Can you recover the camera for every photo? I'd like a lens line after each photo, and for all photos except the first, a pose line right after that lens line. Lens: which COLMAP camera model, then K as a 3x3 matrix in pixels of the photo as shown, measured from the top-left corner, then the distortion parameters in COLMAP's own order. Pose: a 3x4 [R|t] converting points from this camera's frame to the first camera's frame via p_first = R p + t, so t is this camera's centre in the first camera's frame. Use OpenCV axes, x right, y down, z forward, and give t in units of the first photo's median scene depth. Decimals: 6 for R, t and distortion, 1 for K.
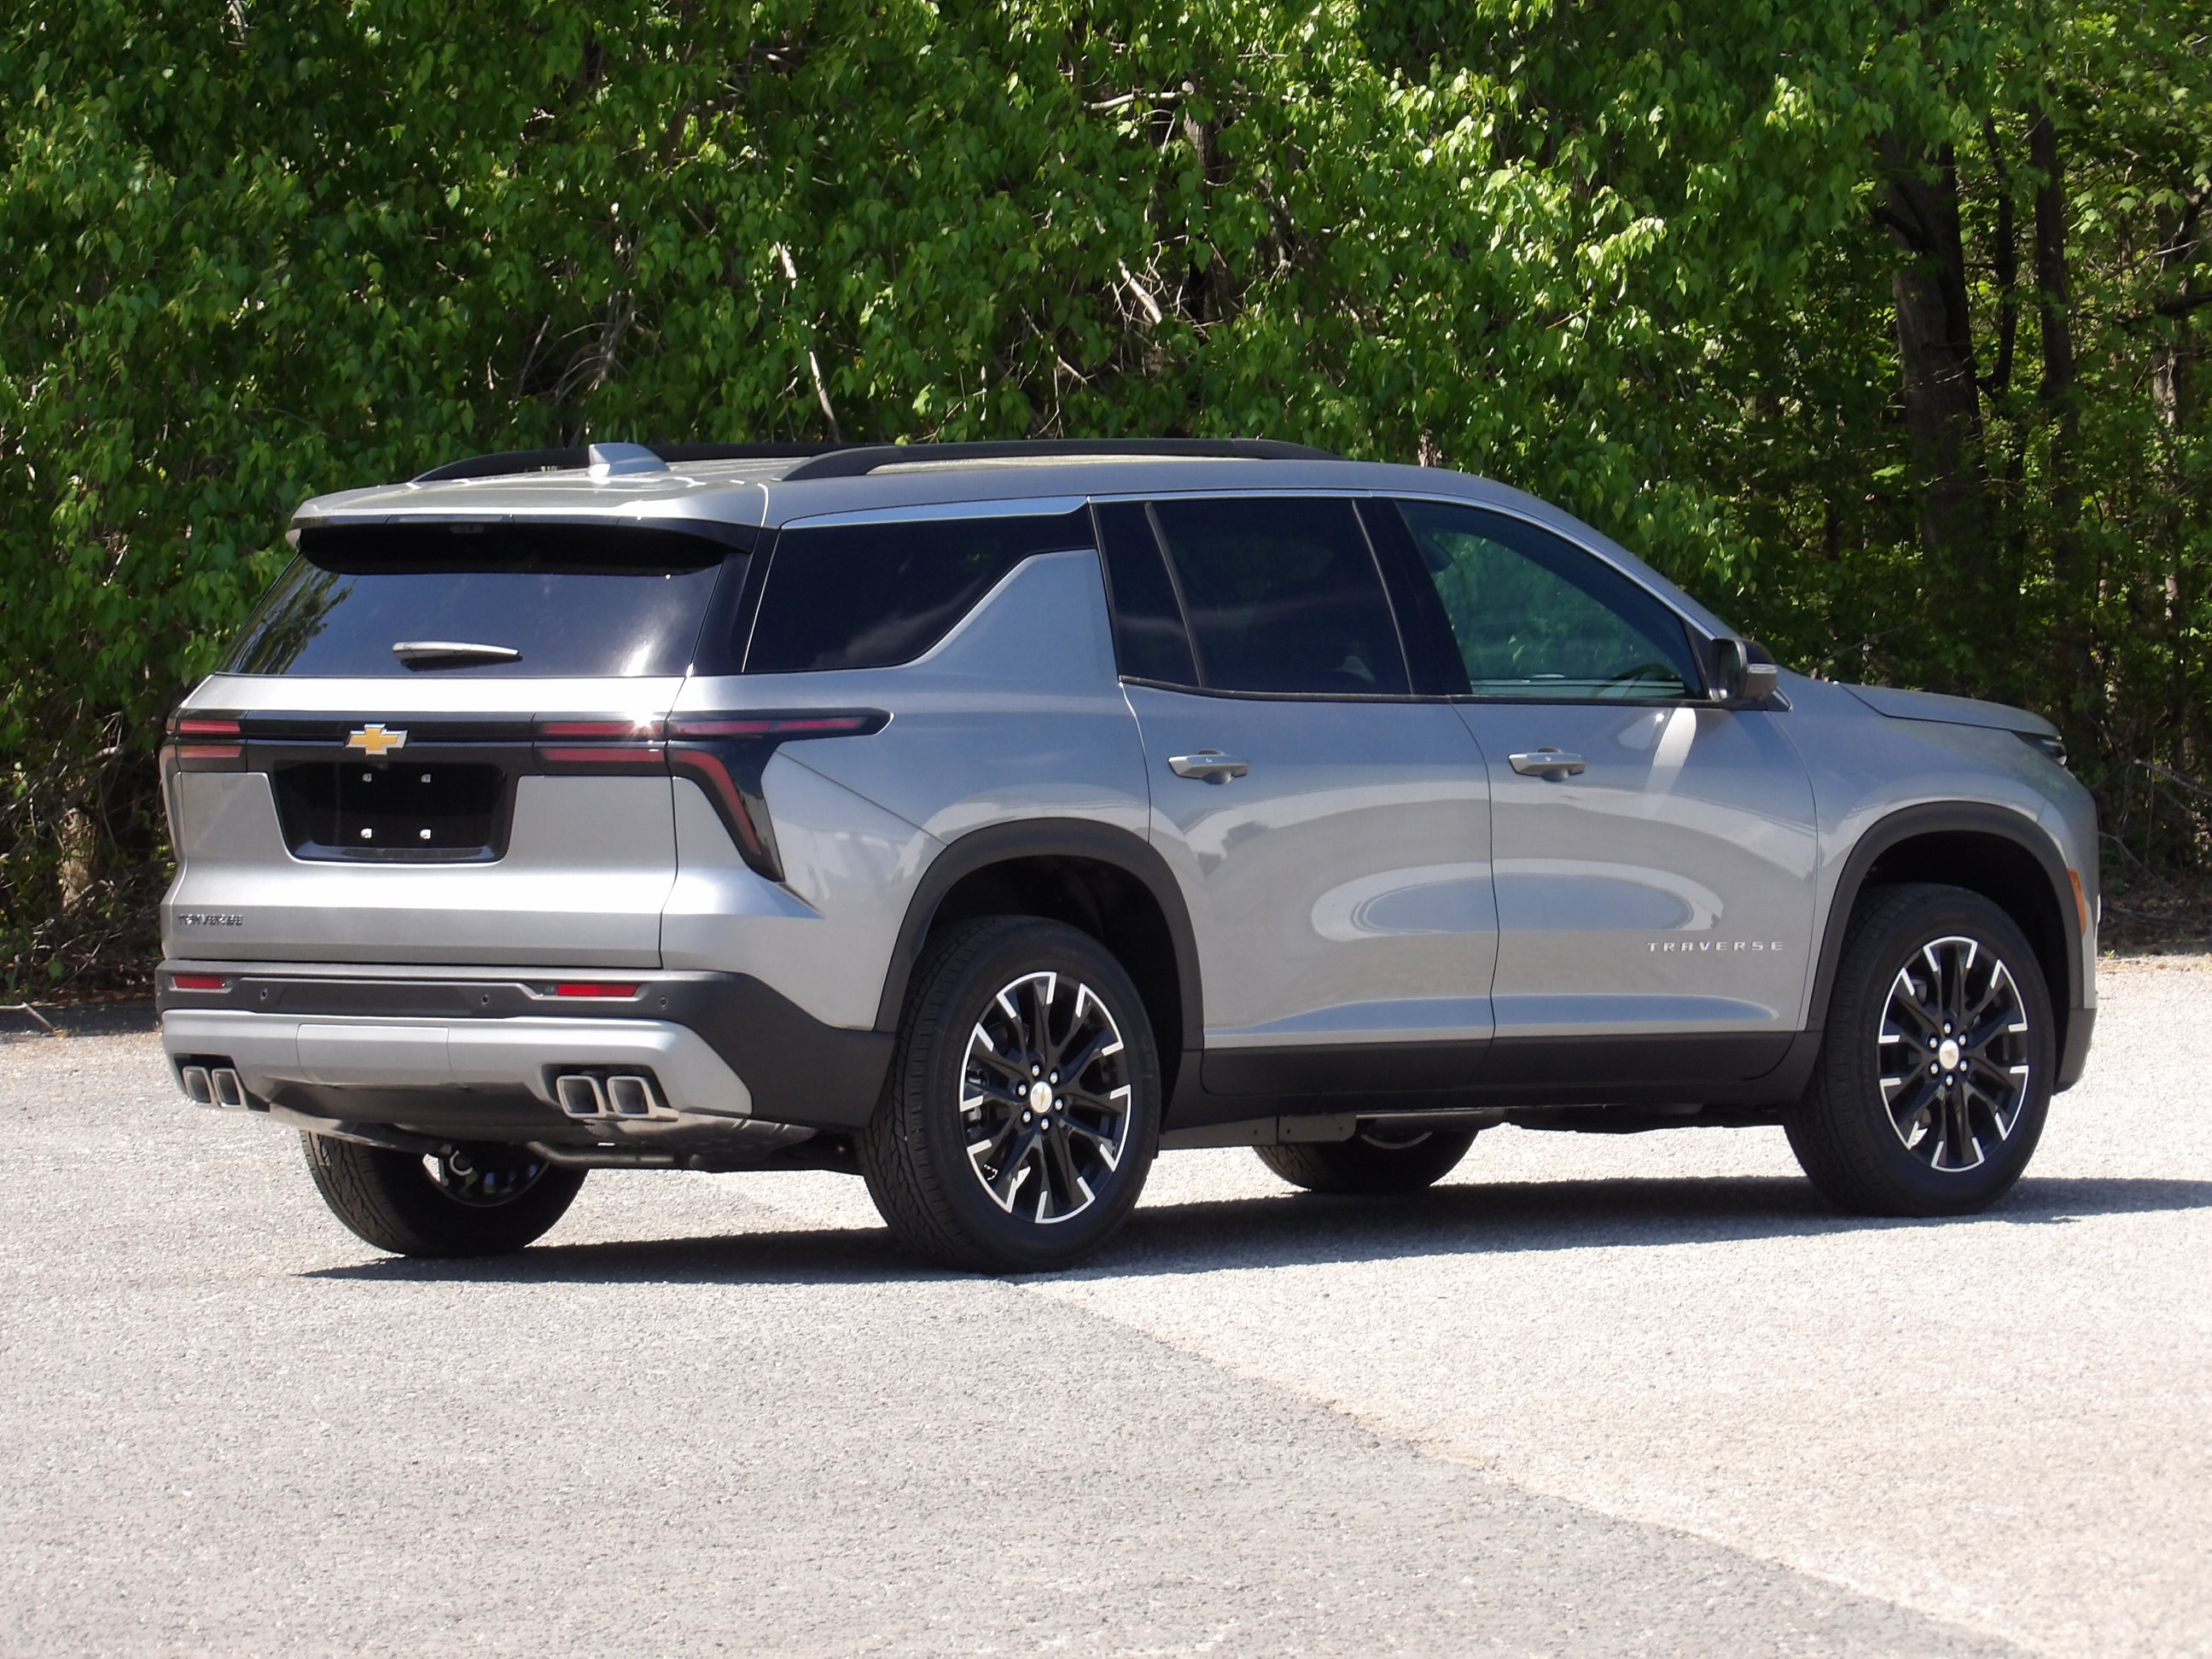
lens RADIAL K [[14298.6, 0, 1106.0], [0, 14298.6, 829.5], [0, 0, 1]] dist [0.027664, -22.479738]
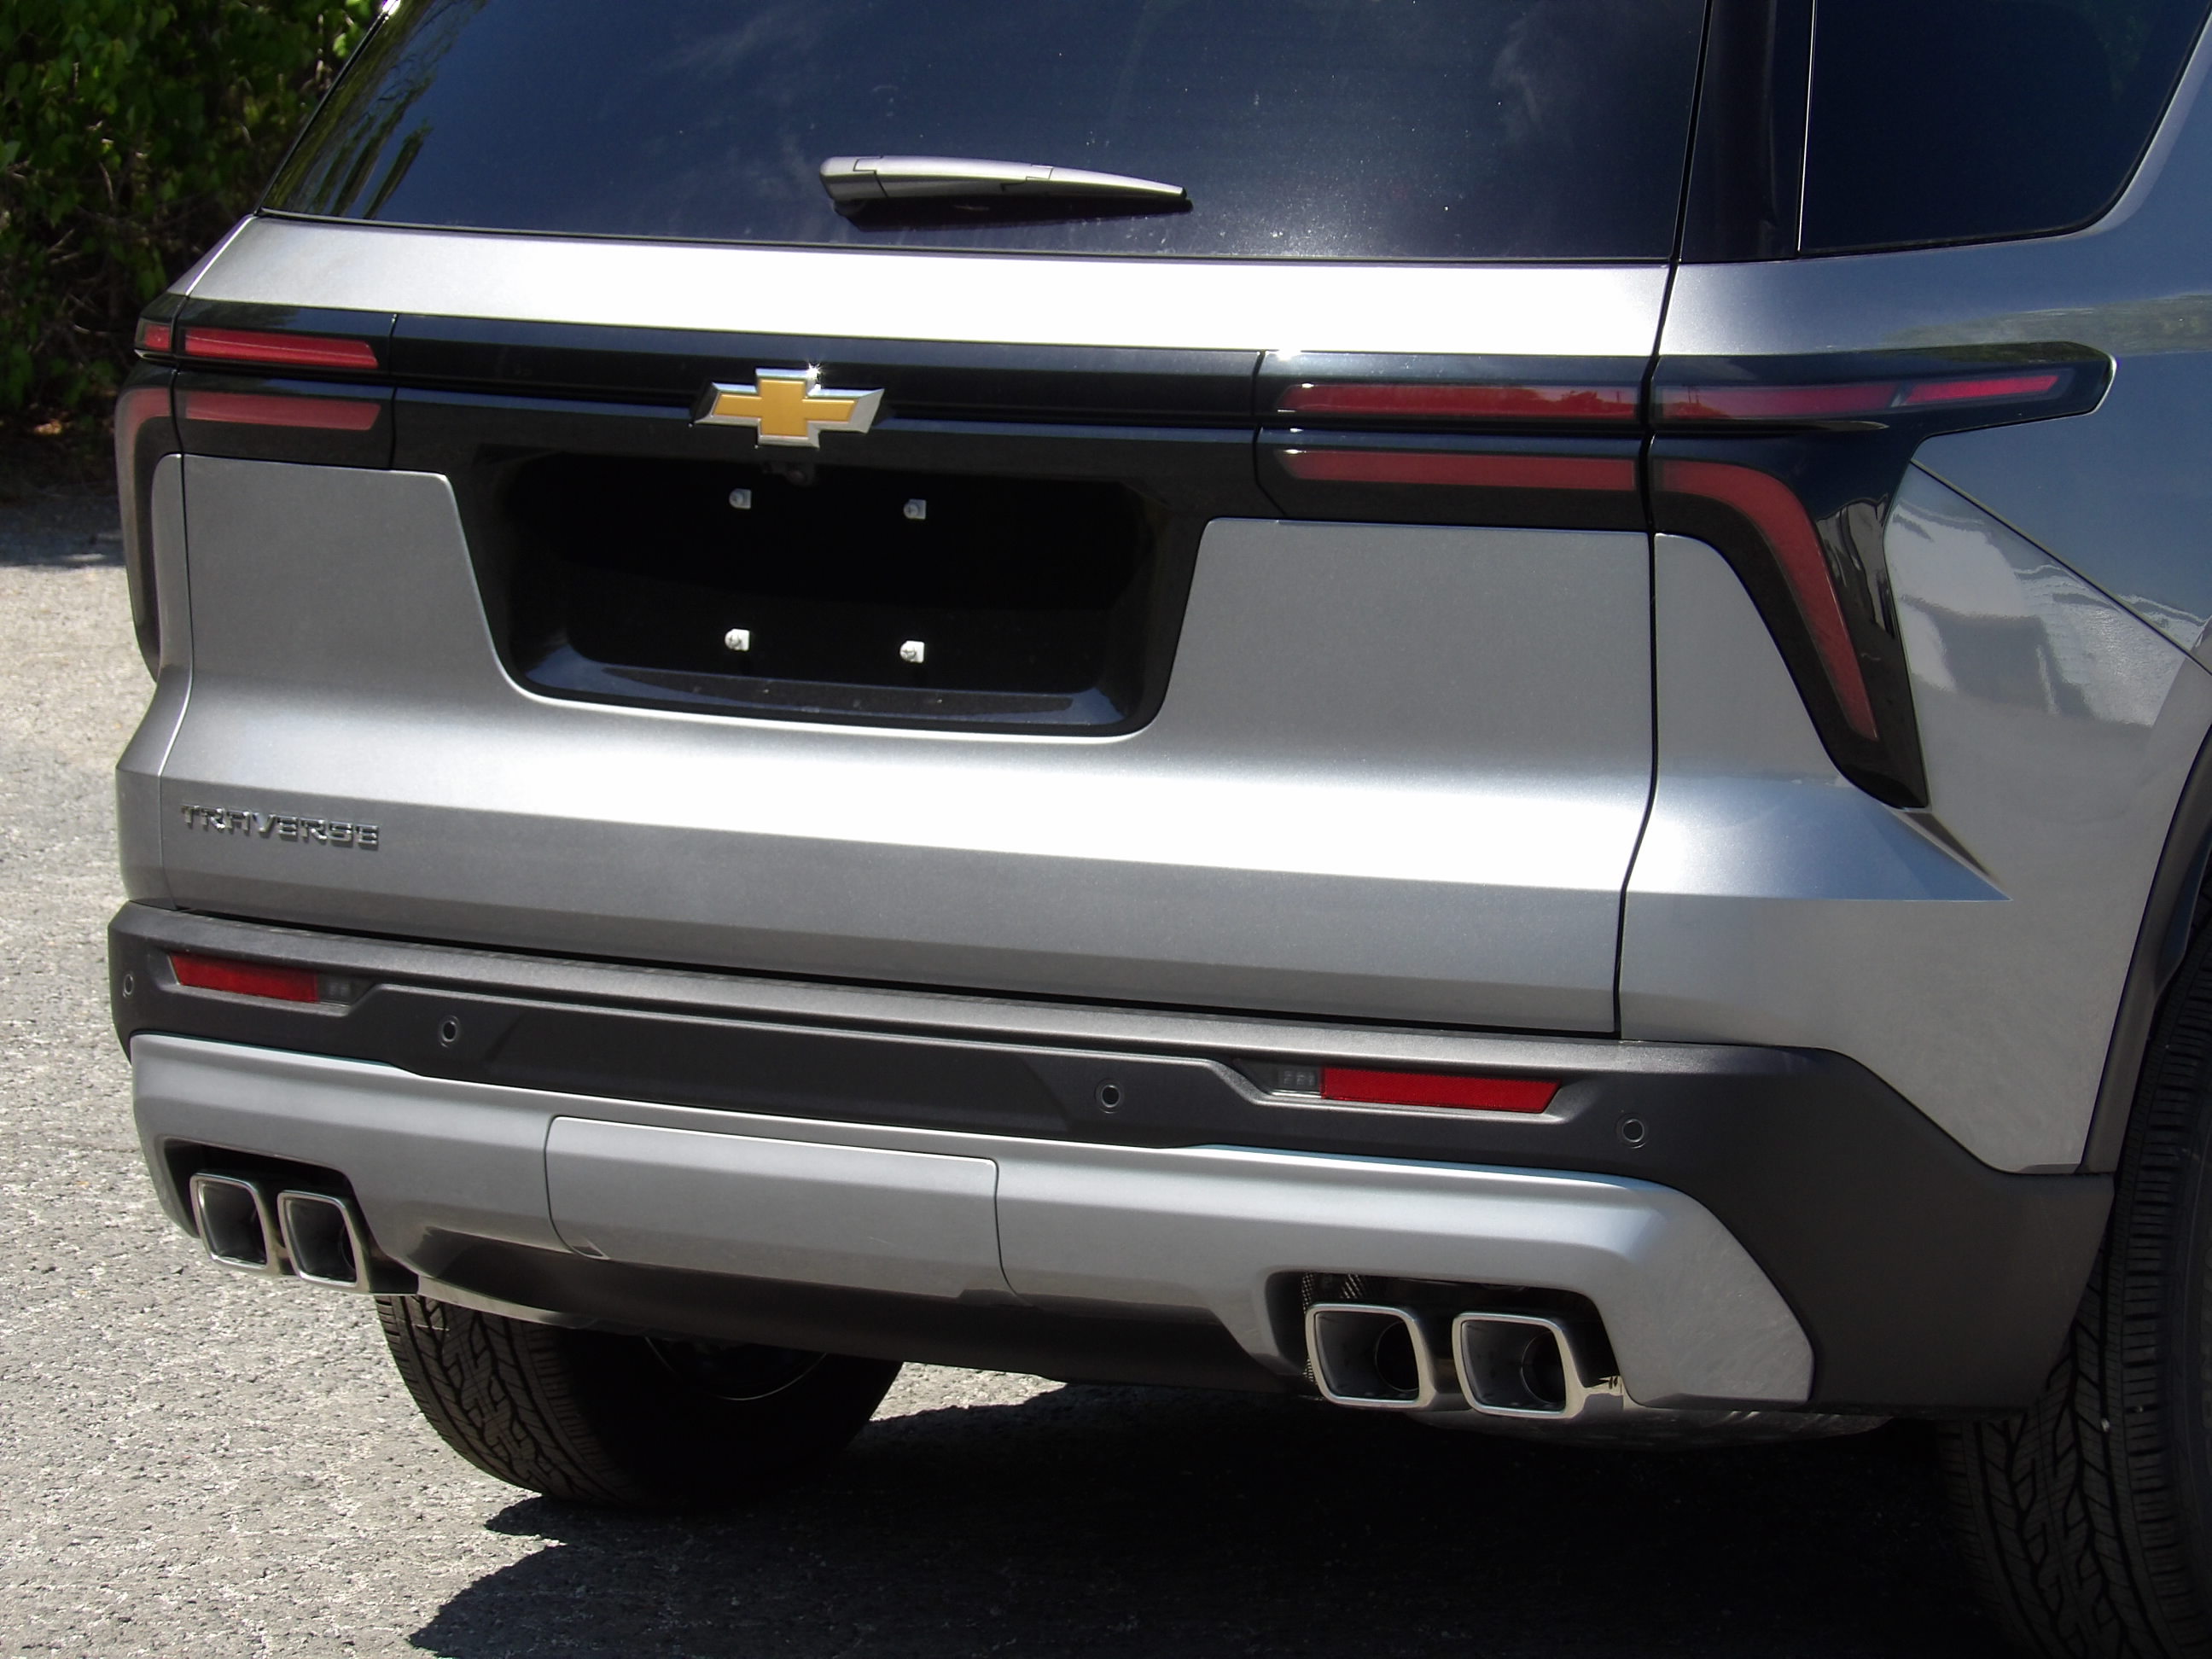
lens RADIAL K [[7770.3, 0, 1106.0], [0, 7770.3, 829.5], [0, 0, 1]] dist [0.834322, -0.218197]
pose [[0.984365, 0.002435, 0.176125, -0.080146], [-0.016704, 0.996689, 0.079578, -0.011921], [-0.175348, -0.081276, 0.981146, 0.790220]]
